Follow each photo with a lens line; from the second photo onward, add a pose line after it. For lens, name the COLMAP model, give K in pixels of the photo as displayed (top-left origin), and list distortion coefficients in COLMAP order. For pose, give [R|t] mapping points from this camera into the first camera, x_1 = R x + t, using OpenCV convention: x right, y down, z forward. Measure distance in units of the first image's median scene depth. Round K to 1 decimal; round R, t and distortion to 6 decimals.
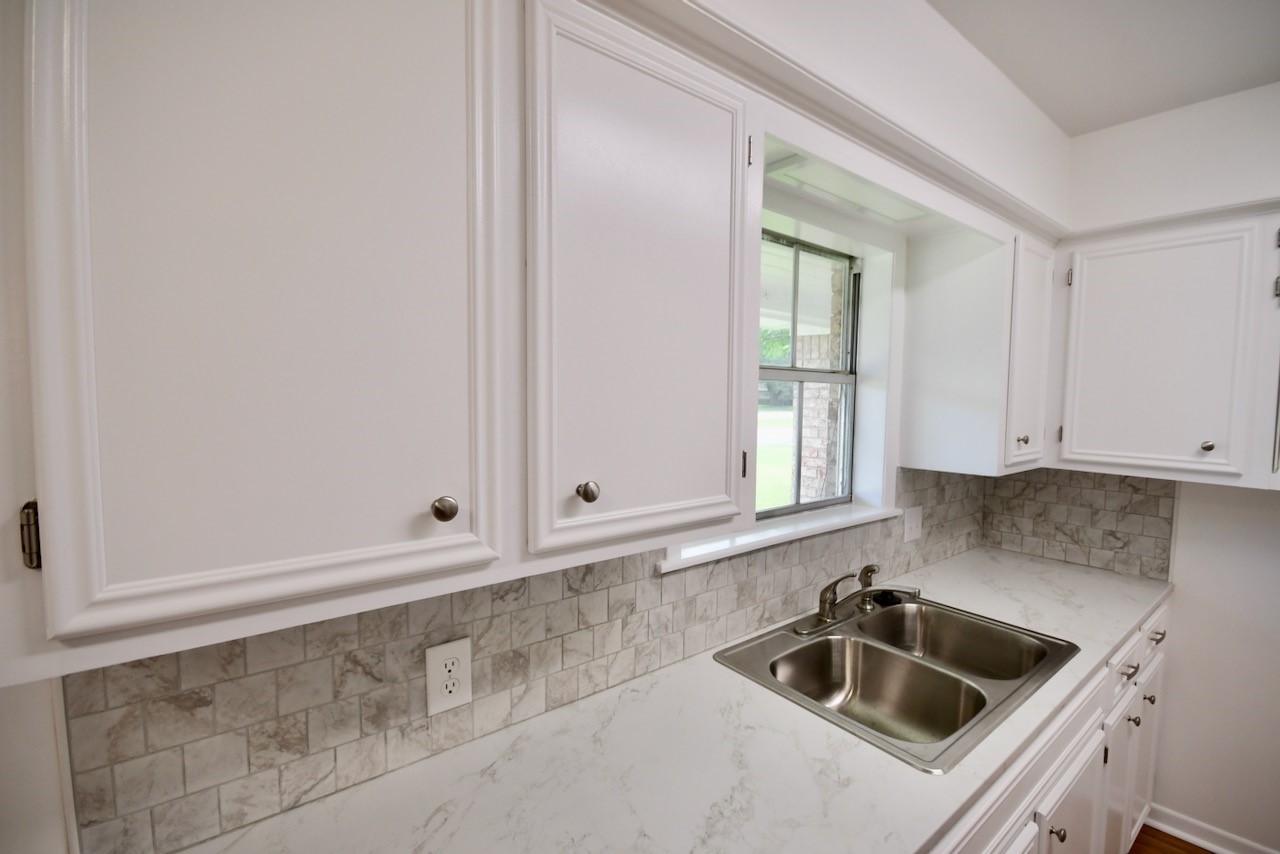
lens RADIAL K [[561.4, 0, 640.0], [0, 561.4, 427.0], [0, 0, 1]] dist [0.001408, -0.010153]
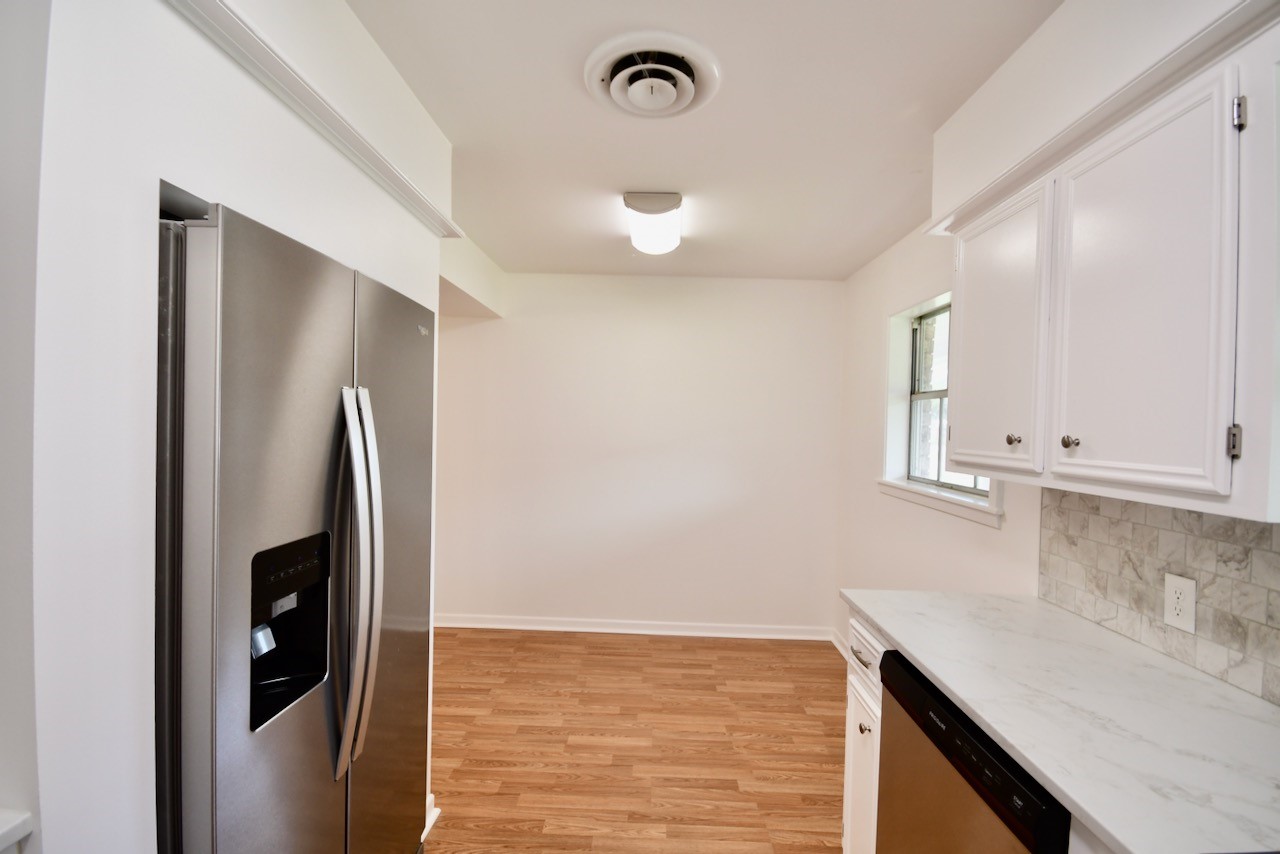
lens RADIAL K [[561.4, 0, 640.0], [0, 561.4, 427.0], [0, 0, 1]] dist [0.001408, -0.010153]
pose [[-0.642493, -0.020770, -0.766010, 1.555881], [-0.074732, 0.996566, 0.035660, 0.086566], [0.762639, 0.080157, -0.641838, 0.883868]]
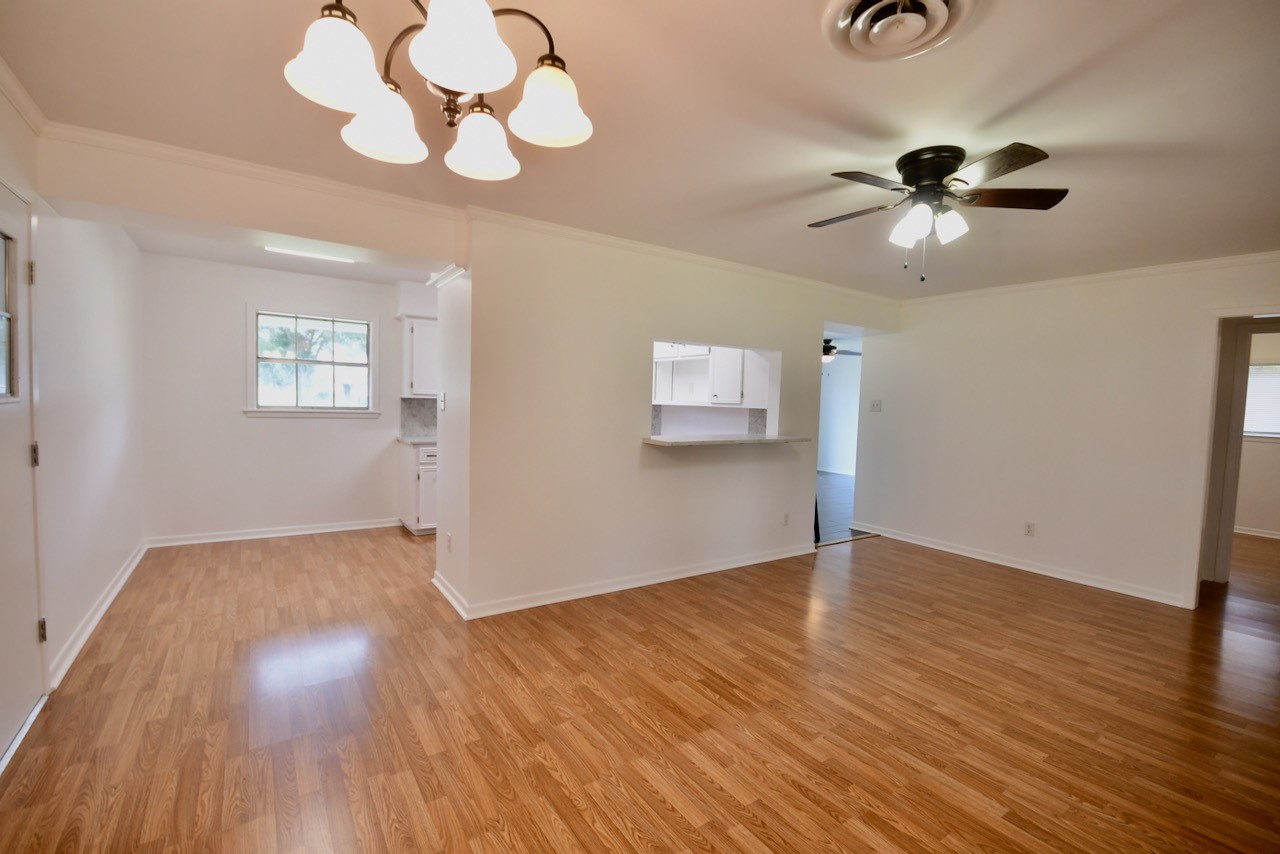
lens RADIAL K [[561.4, 0, 640.0], [0, 561.4, 427.0], [0, 0, 1]] dist [0.001408, -0.010153]
pose [[0.997276, 0.021086, -0.070683, 2.231940], [-0.021757, 0.999725, -0.008747, 0.524213], [0.070479, 0.010261, 0.997461, -5.110238]]
